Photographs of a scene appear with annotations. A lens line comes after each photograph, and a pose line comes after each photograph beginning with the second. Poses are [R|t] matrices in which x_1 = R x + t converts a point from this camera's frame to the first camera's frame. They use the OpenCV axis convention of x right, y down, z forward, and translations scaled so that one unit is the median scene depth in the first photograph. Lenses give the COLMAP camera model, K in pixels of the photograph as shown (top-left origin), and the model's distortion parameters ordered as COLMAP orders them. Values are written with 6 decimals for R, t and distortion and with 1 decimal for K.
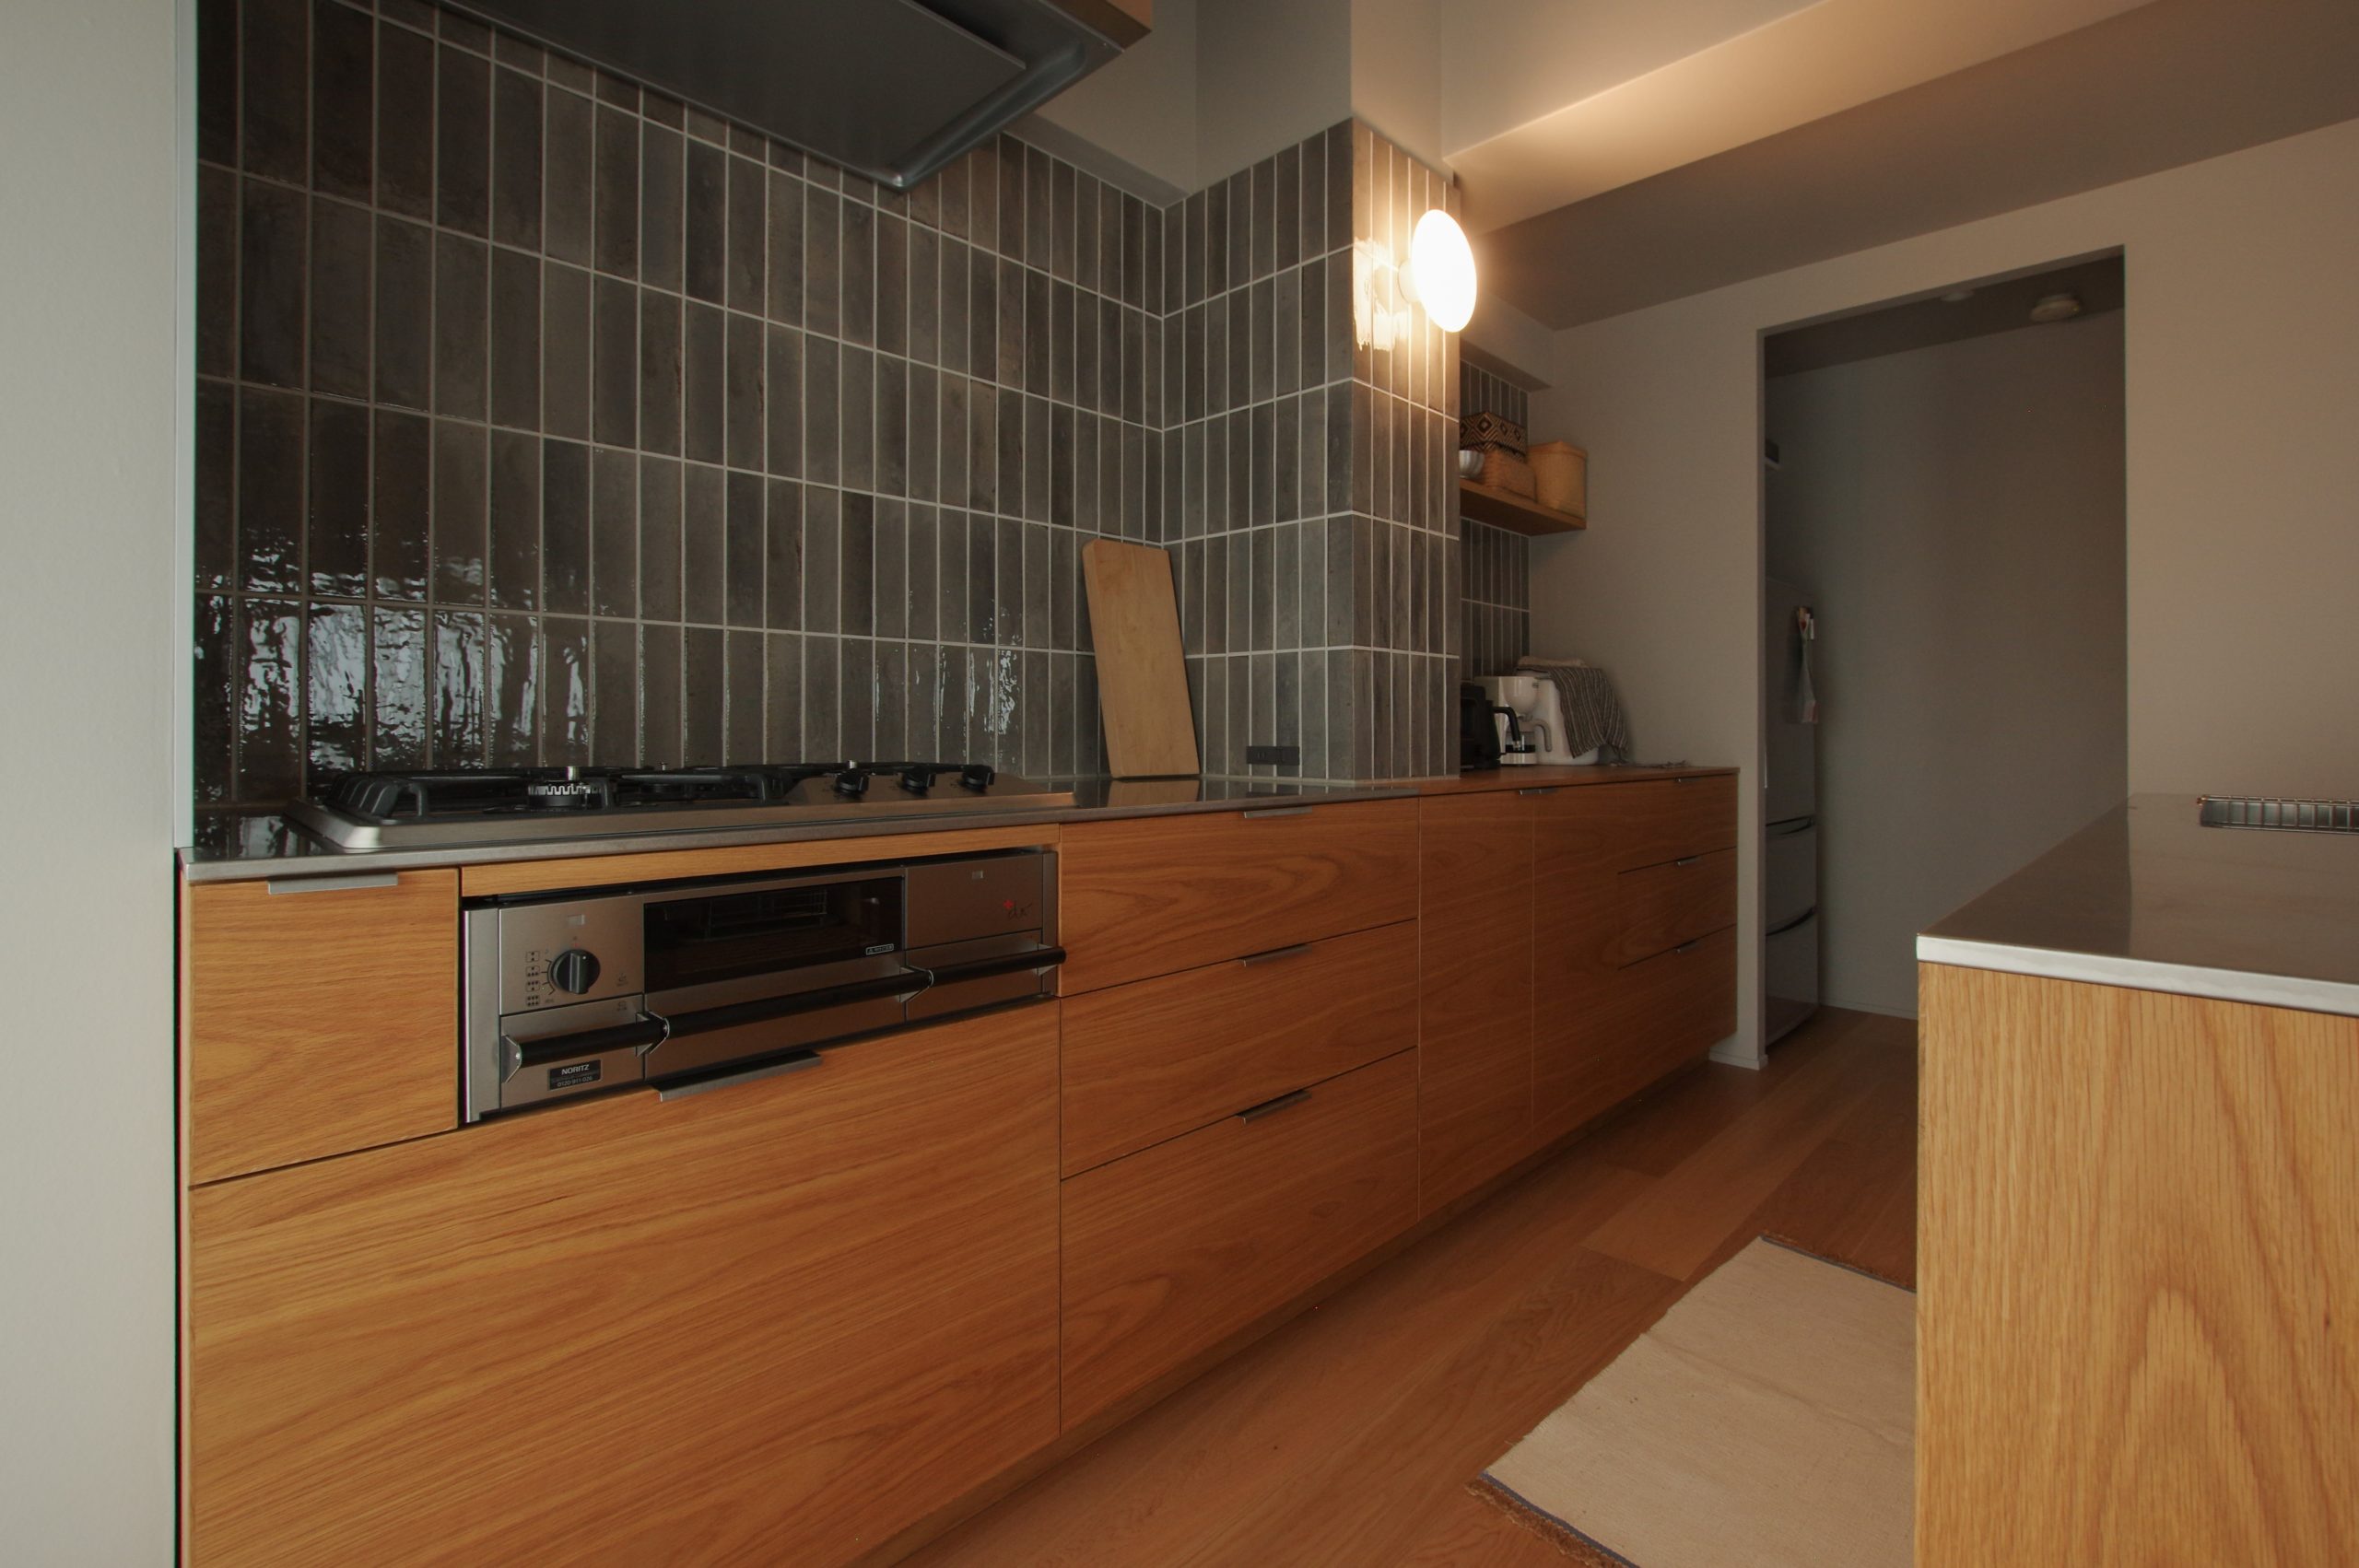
lens RADIAL K [[1056.5, 0, 1188.7], [0, 1056.5, 727.5], [0, 0, 1]] dist [-0.015380, 0.000433]
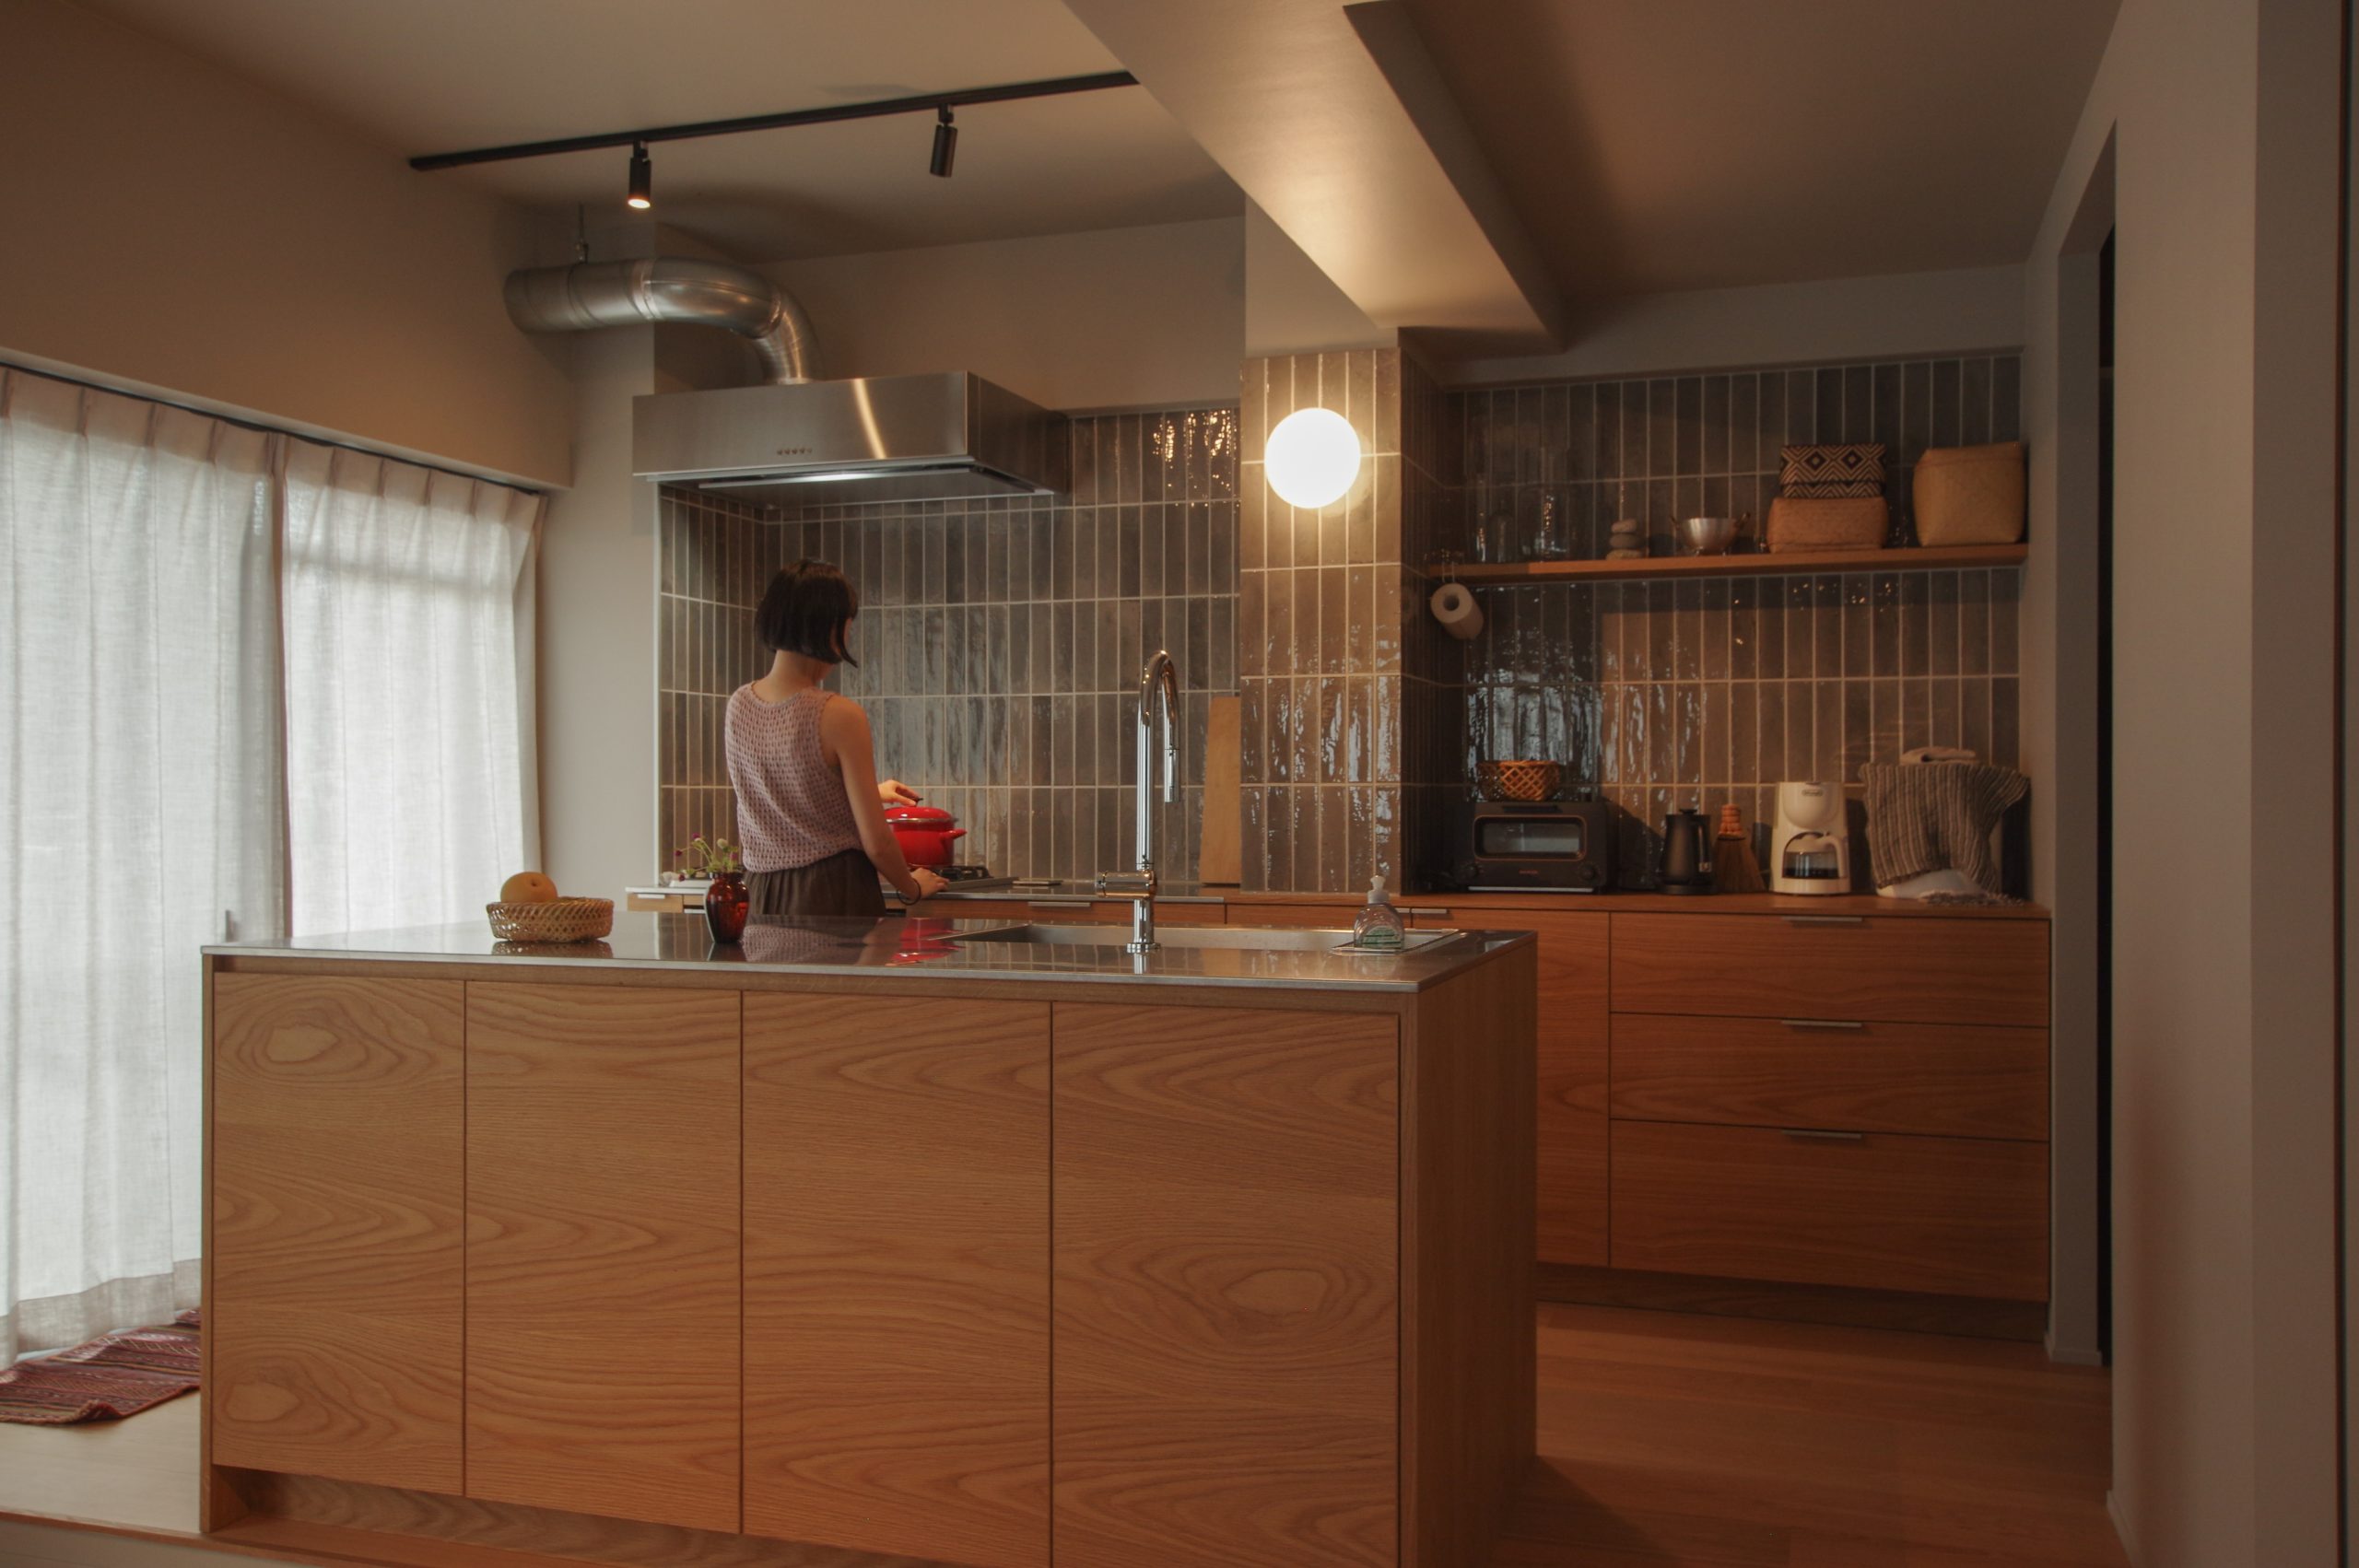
lens RADIAL K [[1939.9, 0, 1188.9], [0, 1939.9, 786.4], [0, 0, 1]] dist [0.013461, 0.011345]
pose [[0.435584, -0.012744, -0.900058, 2.162891], [0.006258, 0.999918, -0.011130, -0.047835], [0.900126, -0.000784, 0.435629, -0.060447]]
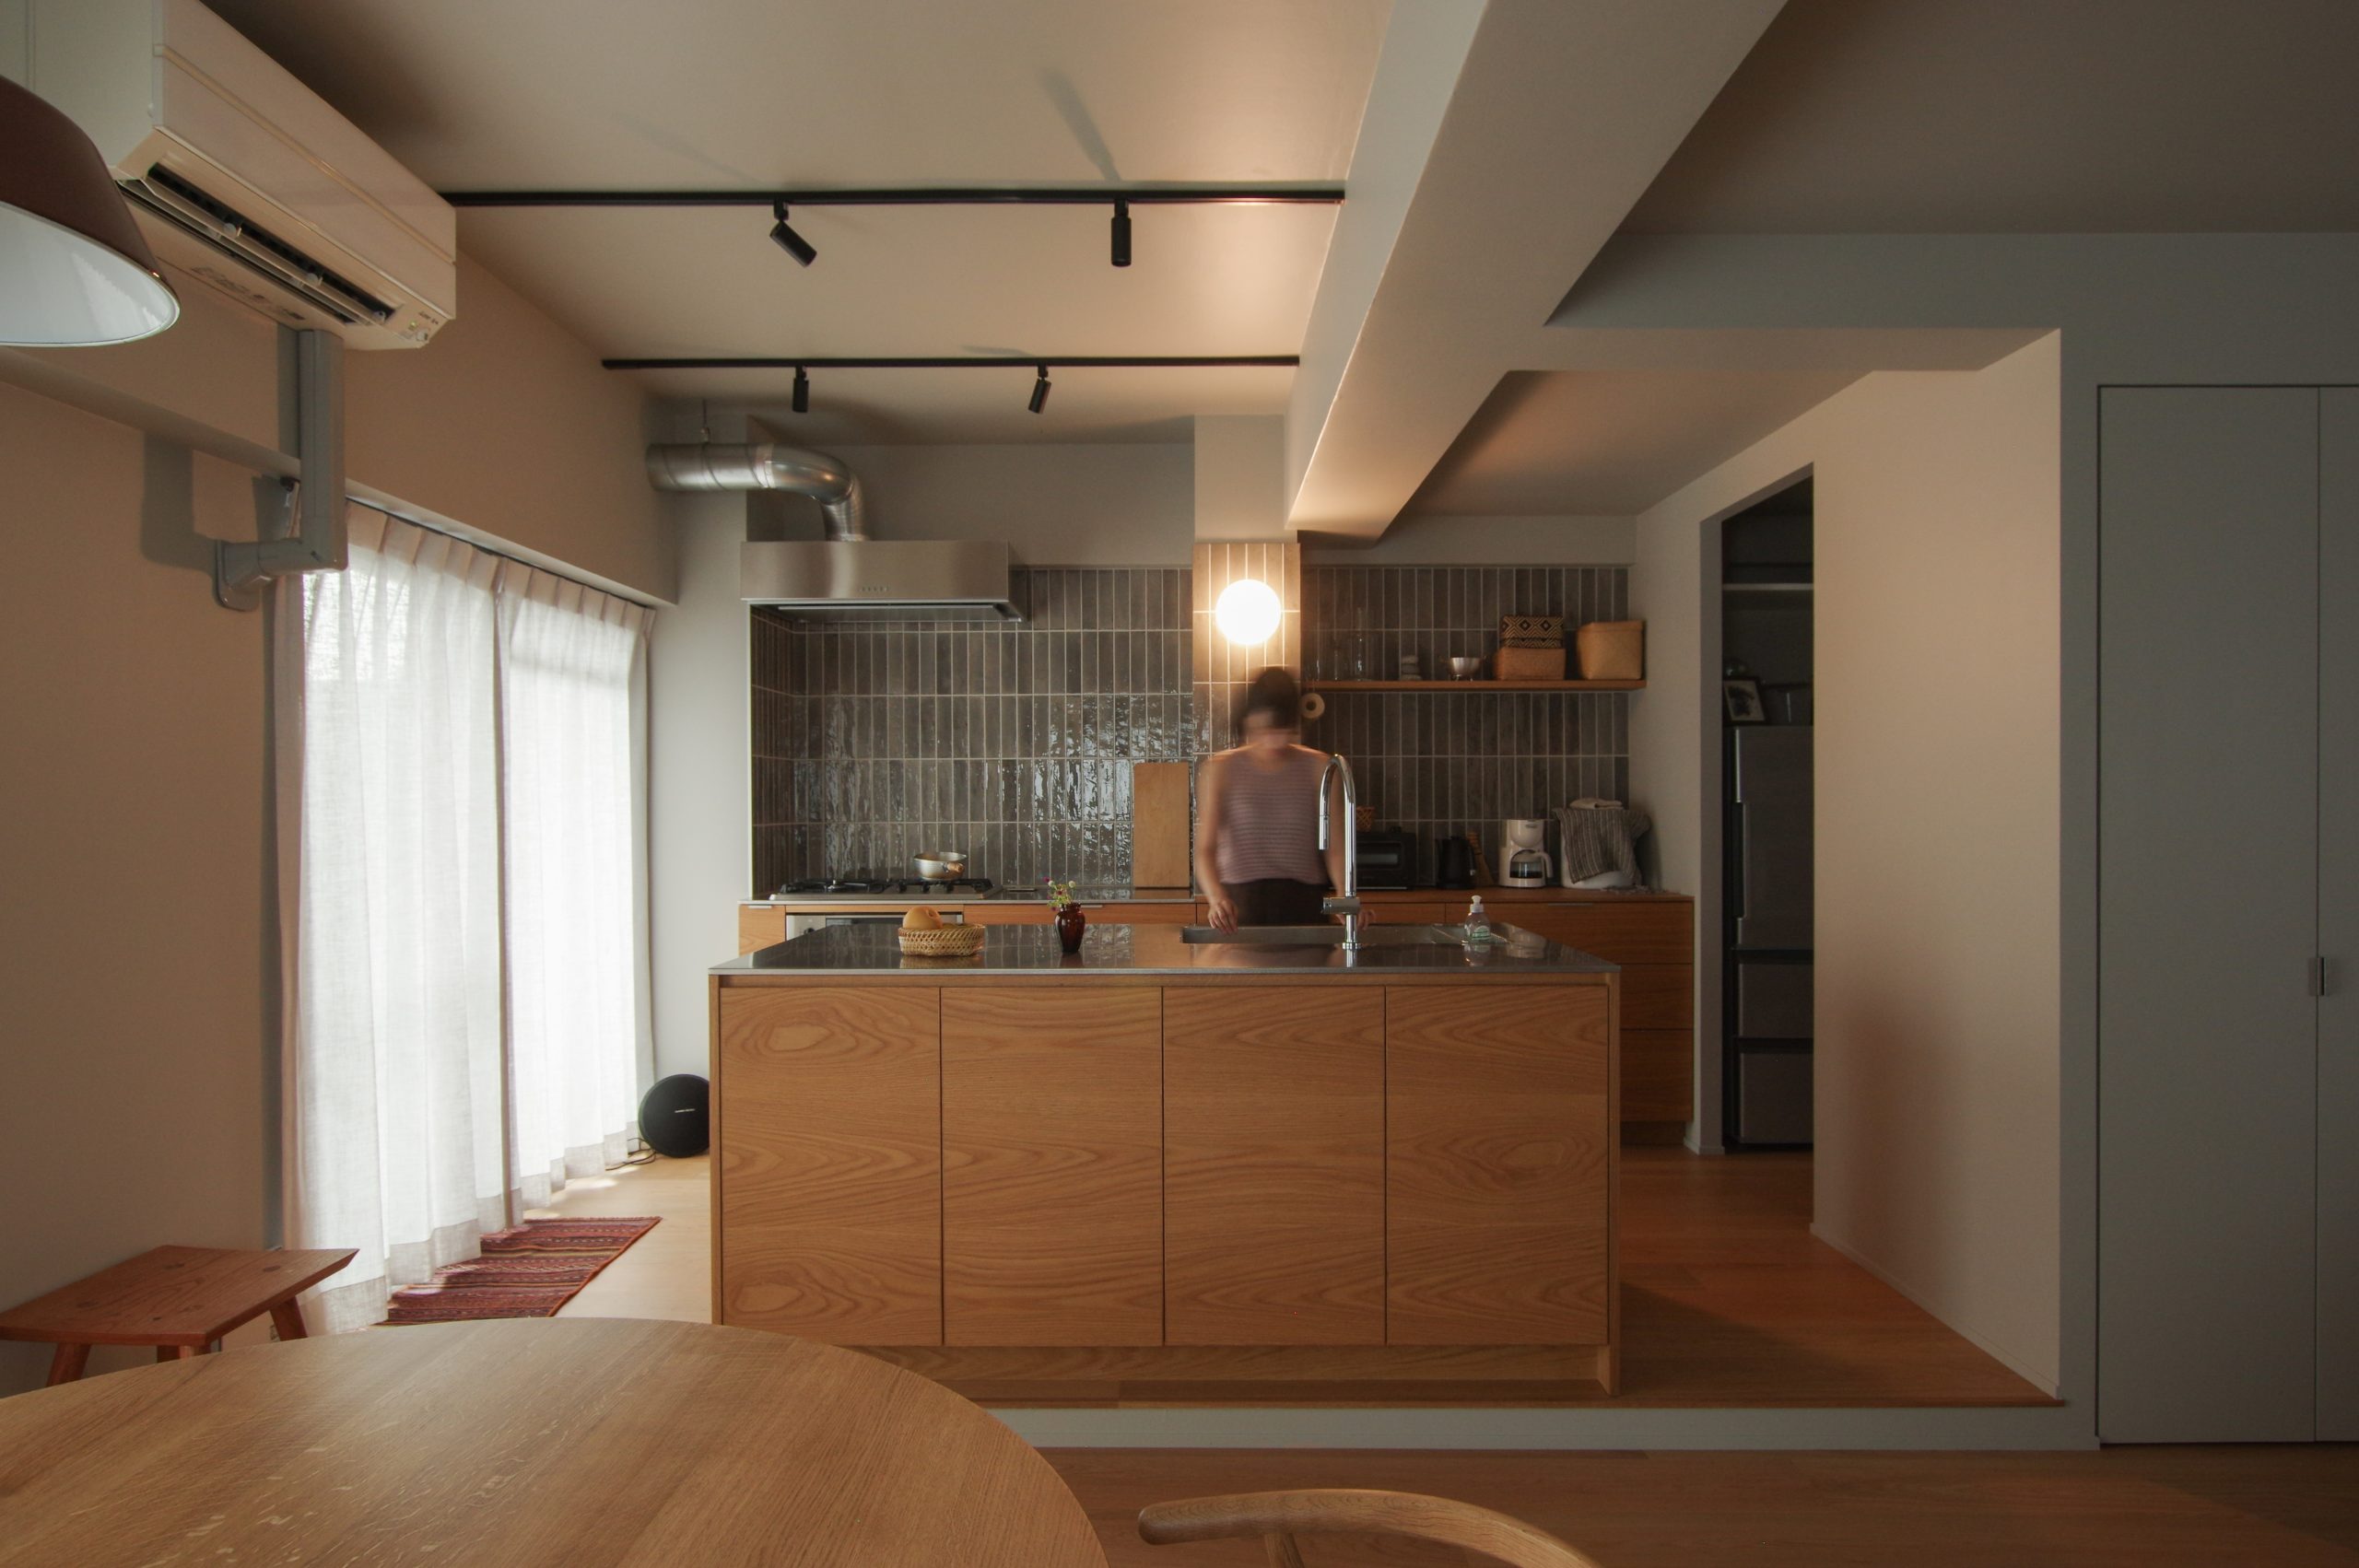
lens RADIAL K [[1337.2, 0, 1175.7], [0, 1337.2, 802.8], [0, 0, 1]] dist [-0.002983, 0.000447]
pose [[0.695488, -0.007542, -0.718499, 1.834943], [0.011642, 0.999932, 0.000774, -0.113989], [0.718444, -0.008903, 0.695528, -0.693498]]
